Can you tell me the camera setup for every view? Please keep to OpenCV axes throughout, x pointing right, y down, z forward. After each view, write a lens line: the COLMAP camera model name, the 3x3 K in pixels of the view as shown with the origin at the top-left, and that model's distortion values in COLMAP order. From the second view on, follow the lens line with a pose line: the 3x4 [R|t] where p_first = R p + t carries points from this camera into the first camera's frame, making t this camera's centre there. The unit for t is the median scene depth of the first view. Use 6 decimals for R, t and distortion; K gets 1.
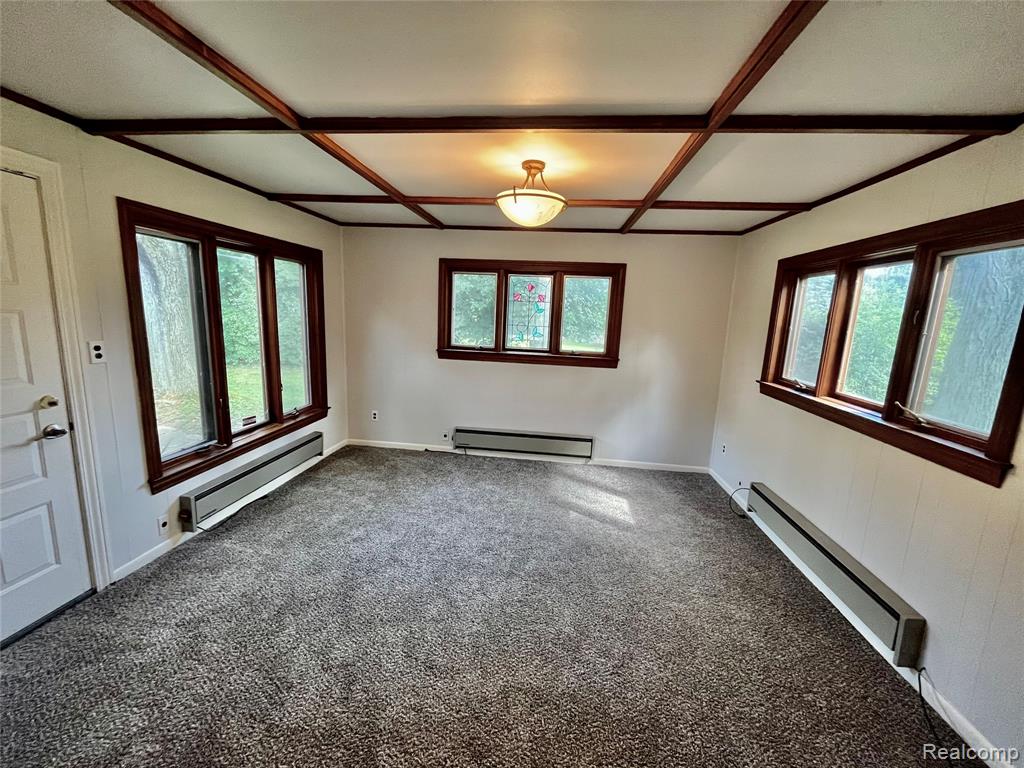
lens RADIAL K [[413.1, 0, 510.4], [0, 413.1, 381.1], [0, 0, 1]] dist [-0.003719, -0.000092]
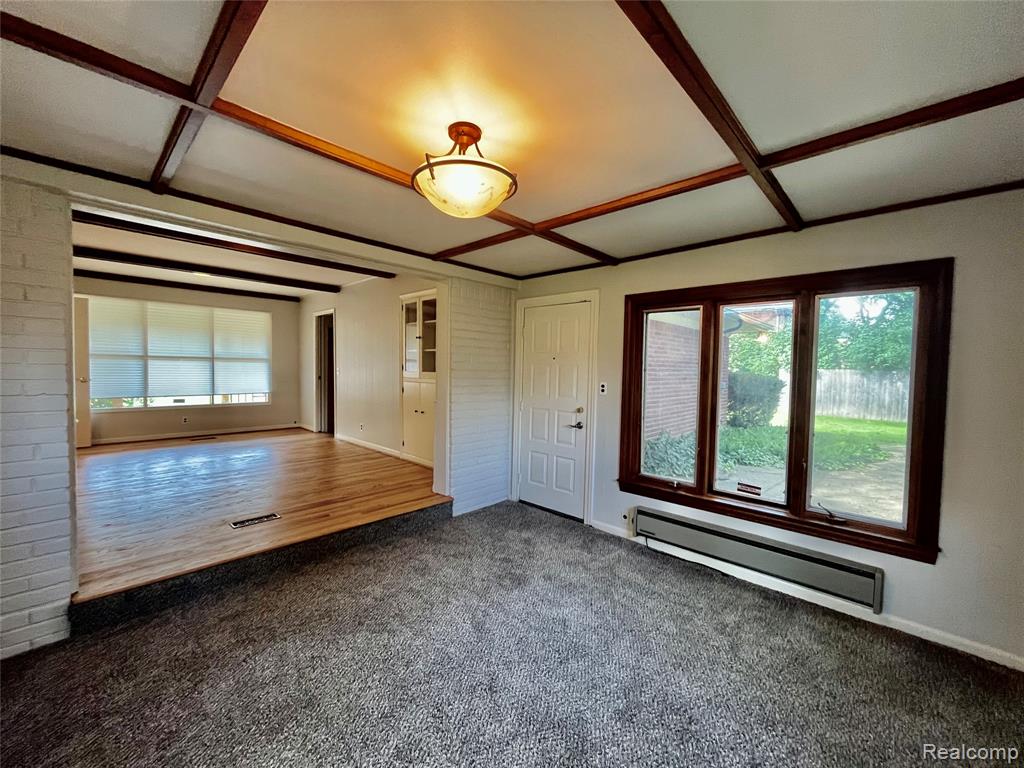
lens RADIAL K [[413.1, 0, 506.5], [0, 413.1, 380.9], [0, 0, 1]] dist [-0.003719, -0.000092]
pose [[-0.601552, -0.027760, -0.798351, 0.329245], [-0.176538, 0.979306, 0.098969, -0.105894], [0.779082, 0.200475, -0.594004, 0.898867]]
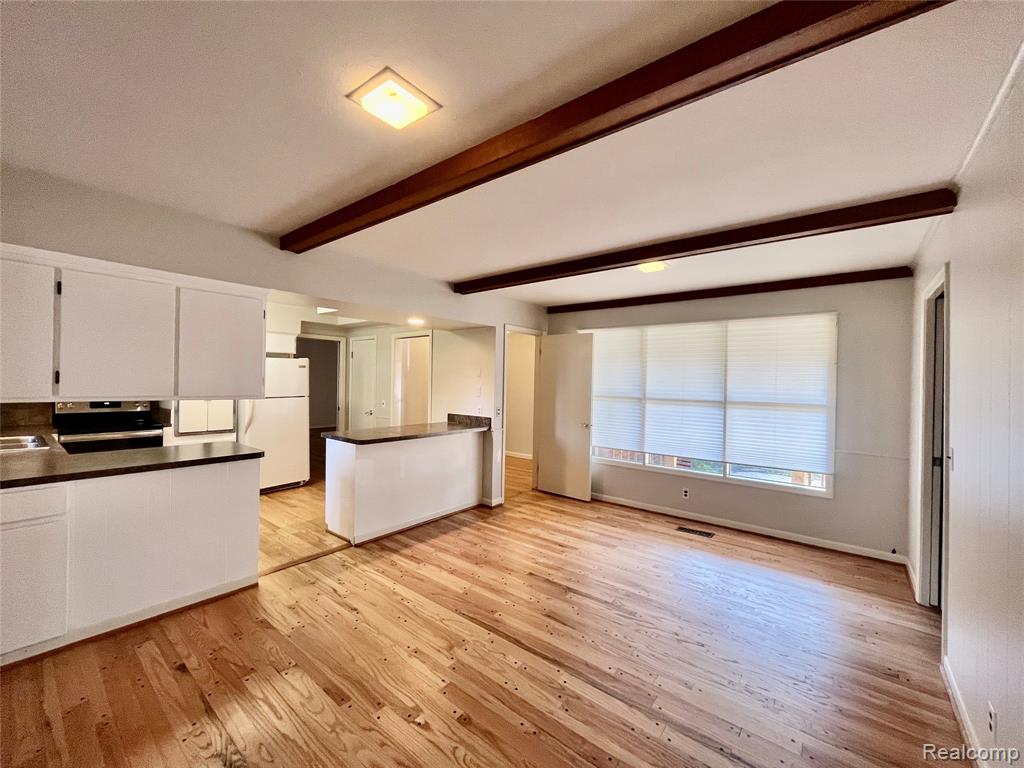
lens RADIAL K [[413.1, 0, 510.8], [0, 413.1, 383.0], [0, 0, 1]] dist [-0.003719, -0.000092]
pose [[-0.845963, -0.063259, 0.529476, -0.394189], [0.032593, 0.984948, 0.169751, -0.060029], [-0.532244, 0.160860, -0.831168, 0.075549]]
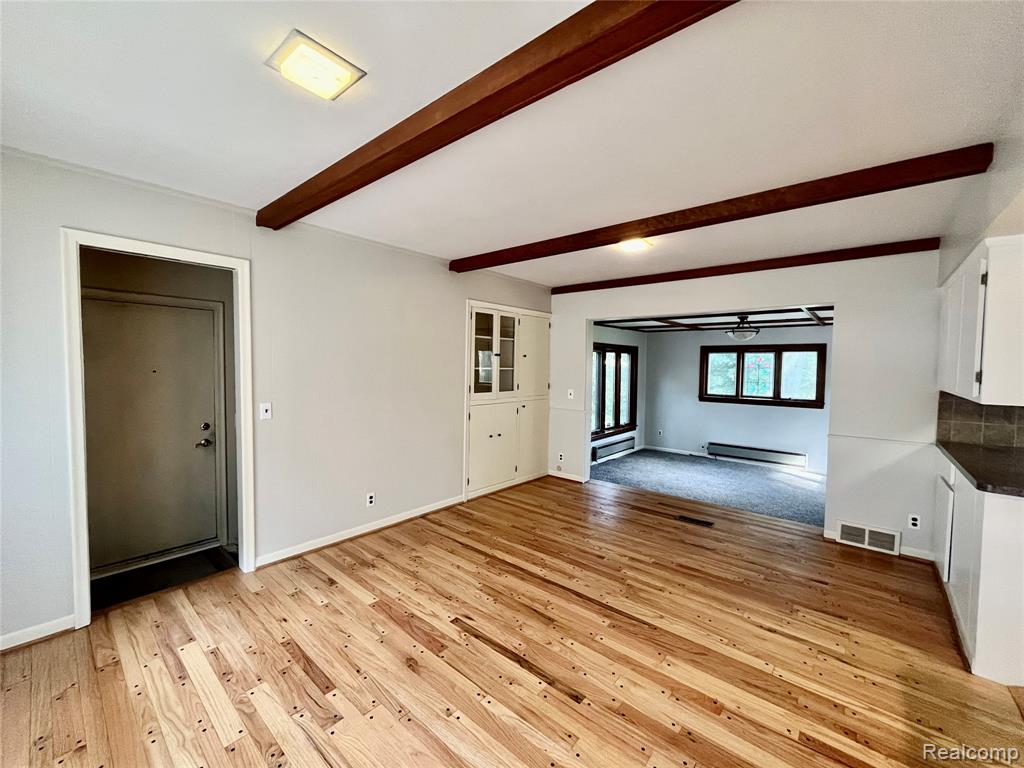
lens RADIAL K [[413.1, 0, 510.7], [0, 413.1, 382.1], [0, 0, 1]] dist [-0.003719, -0.000092]
pose [[0.828278, -0.009029, -0.560245, 0.163081], [-0.070984, 0.990123, -0.120901, 0.149063], [0.555803, 0.139908, 0.819456, -0.999496]]
